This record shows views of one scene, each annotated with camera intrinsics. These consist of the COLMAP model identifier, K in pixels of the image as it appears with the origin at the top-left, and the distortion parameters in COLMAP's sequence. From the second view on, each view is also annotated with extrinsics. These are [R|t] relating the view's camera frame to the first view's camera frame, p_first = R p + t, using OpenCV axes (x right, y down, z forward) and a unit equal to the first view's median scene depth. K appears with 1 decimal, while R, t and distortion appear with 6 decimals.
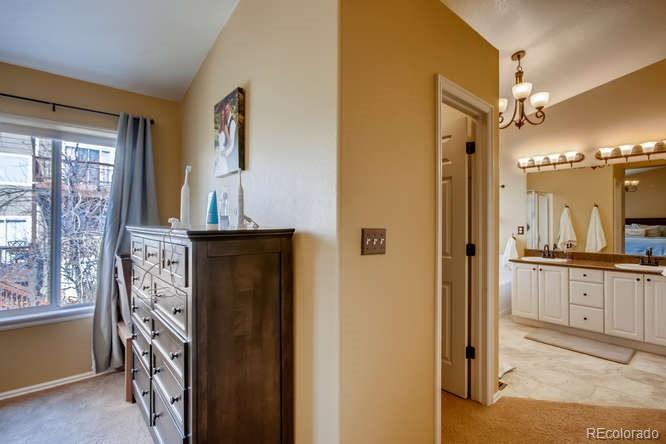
lens RADIAL K [[317.3, 0, 333.0], [0, 317.3, 221.6], [0, 0, 1]] dist [0.004333, 0.001050]
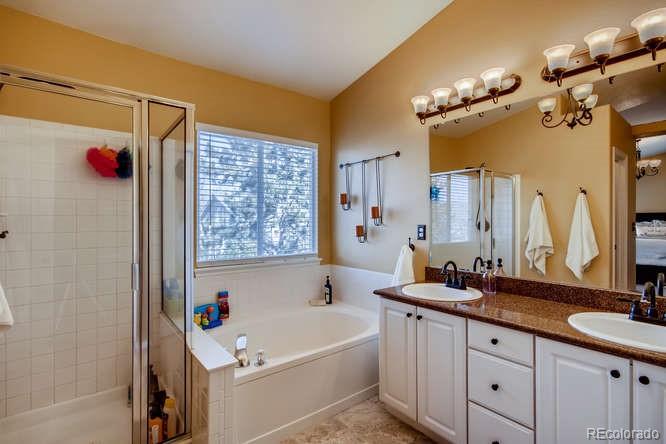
lens RADIAL K [[317.3, 0, 333.3], [0, 317.3, 222.0], [0, 0, 1]] dist [0.004333, 0.001050]
pose [[0.998818, -0.002395, -0.048554, 0.461576], [0.002854, 0.999952, 0.009374, 0.003849], [0.048530, -0.009501, 0.998777, 0.440168]]
